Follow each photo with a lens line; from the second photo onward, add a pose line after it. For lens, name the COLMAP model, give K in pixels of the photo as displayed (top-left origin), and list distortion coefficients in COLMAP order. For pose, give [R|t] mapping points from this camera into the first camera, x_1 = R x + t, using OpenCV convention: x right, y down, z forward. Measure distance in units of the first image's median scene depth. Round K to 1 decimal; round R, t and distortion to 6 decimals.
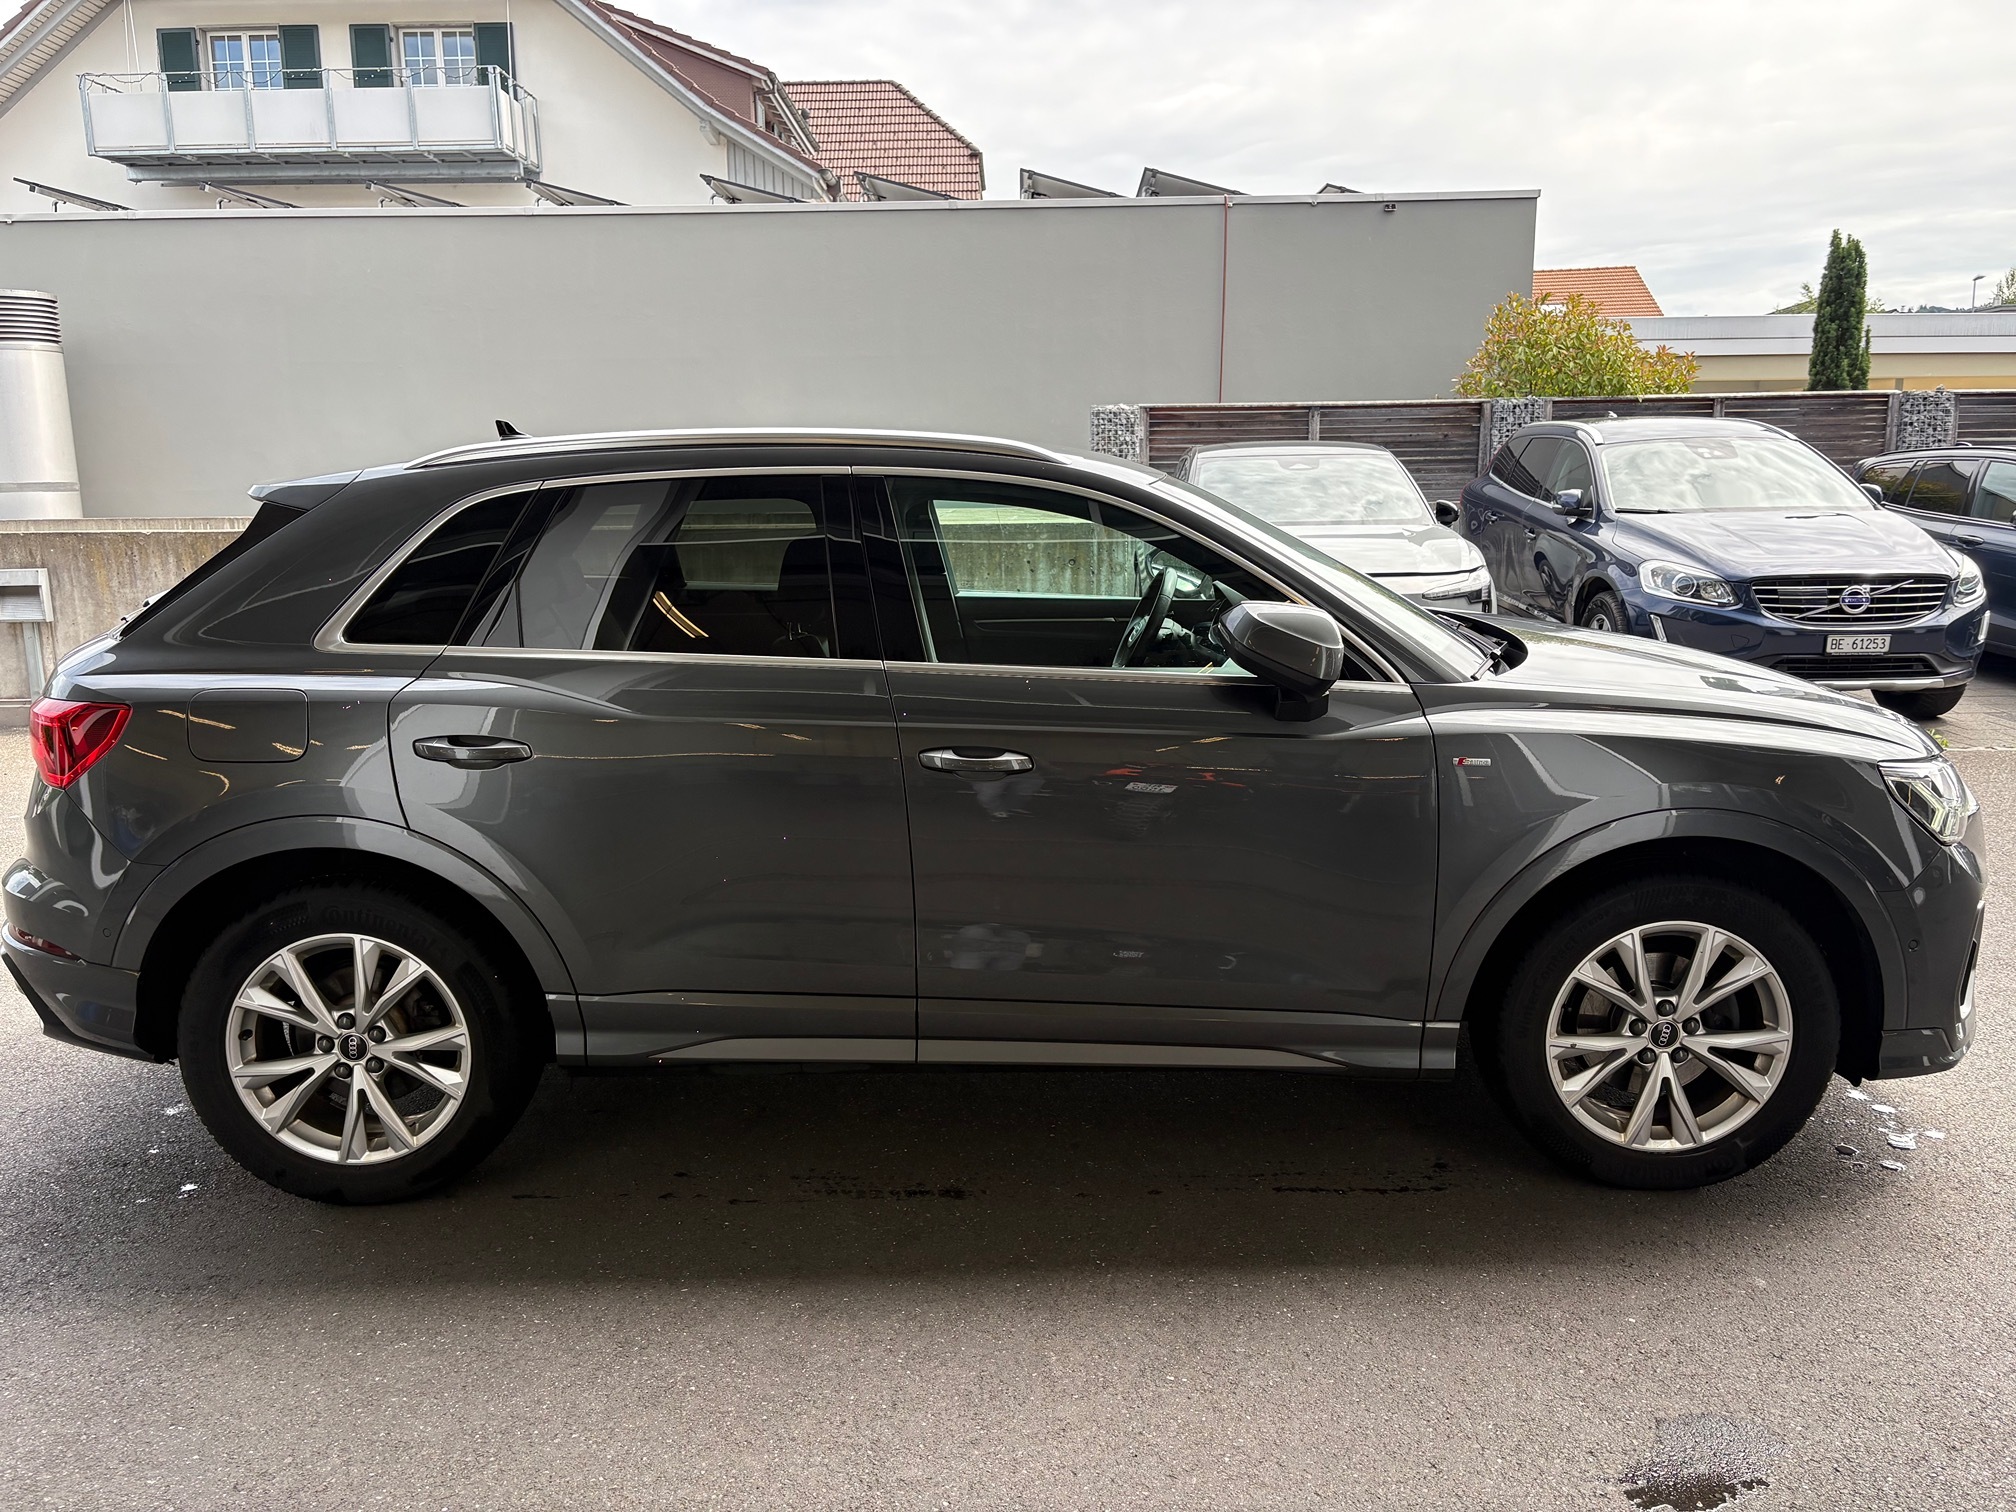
lens RADIAL K [[1470.3, 0, 1008.0], [0, 1470.3, 756.0], [0, 0, 1]] dist [0.056650, -0.062618]
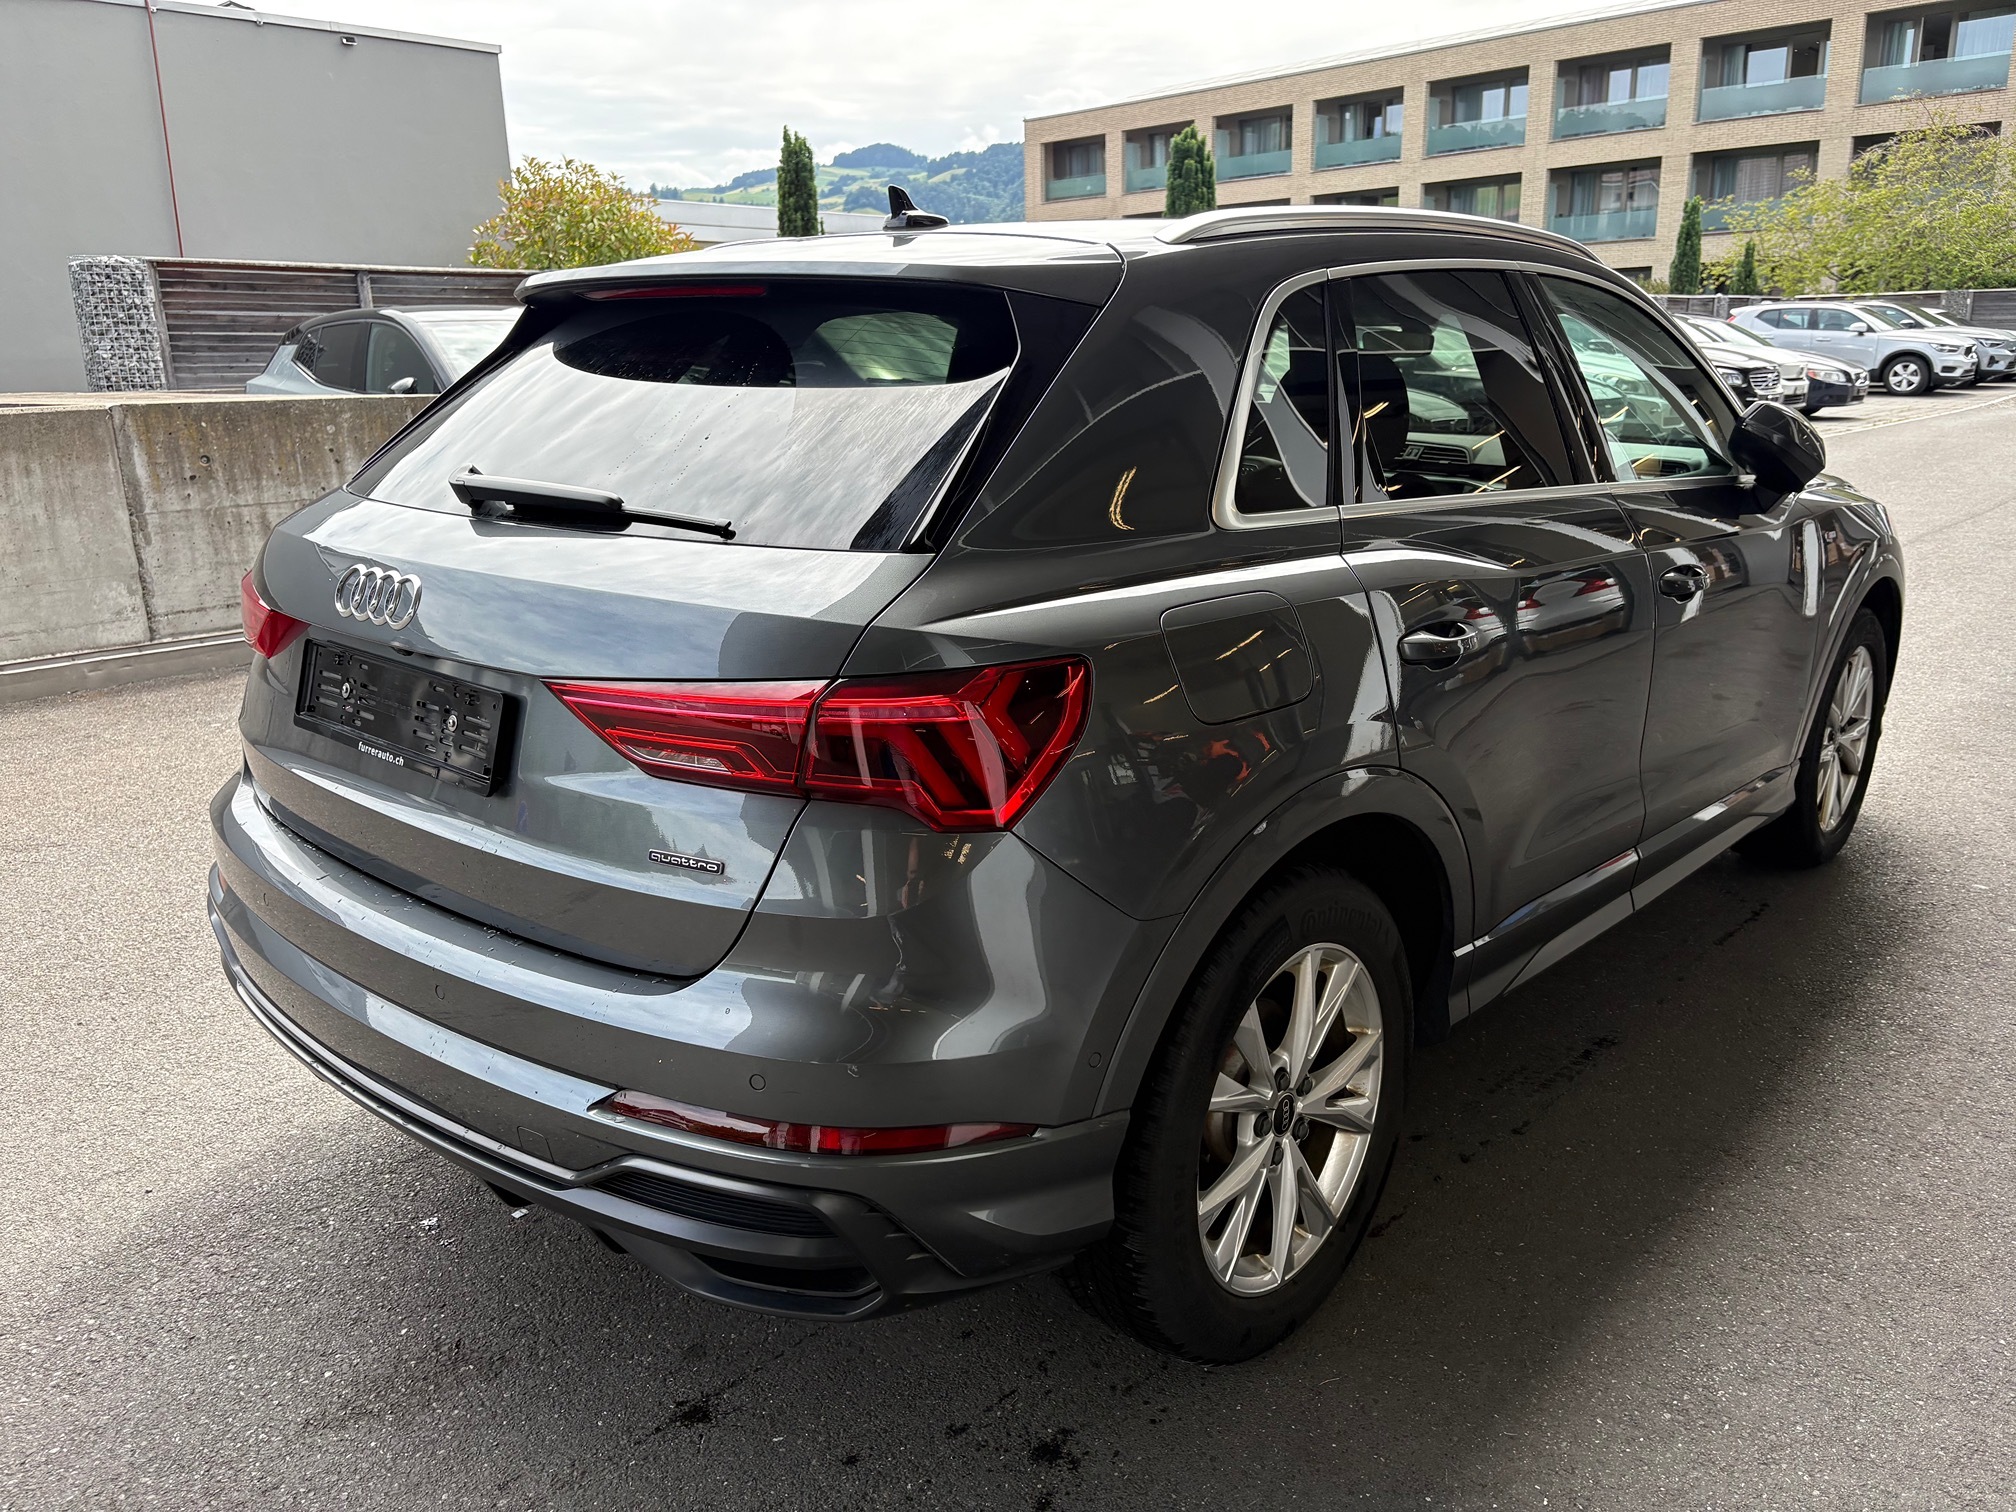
lens RADIAL K [[1470.3, 0, 1008.0], [0, 1470.3, 756.0], [0, 0, 1]] dist [0.056650, -0.062618]
pose [[0.682181, -0.195047, 0.704688, -0.978161], [0.147742, 0.980655, 0.128408, -0.068814], [-0.716101, 0.016514, 0.697801, 0.631817]]
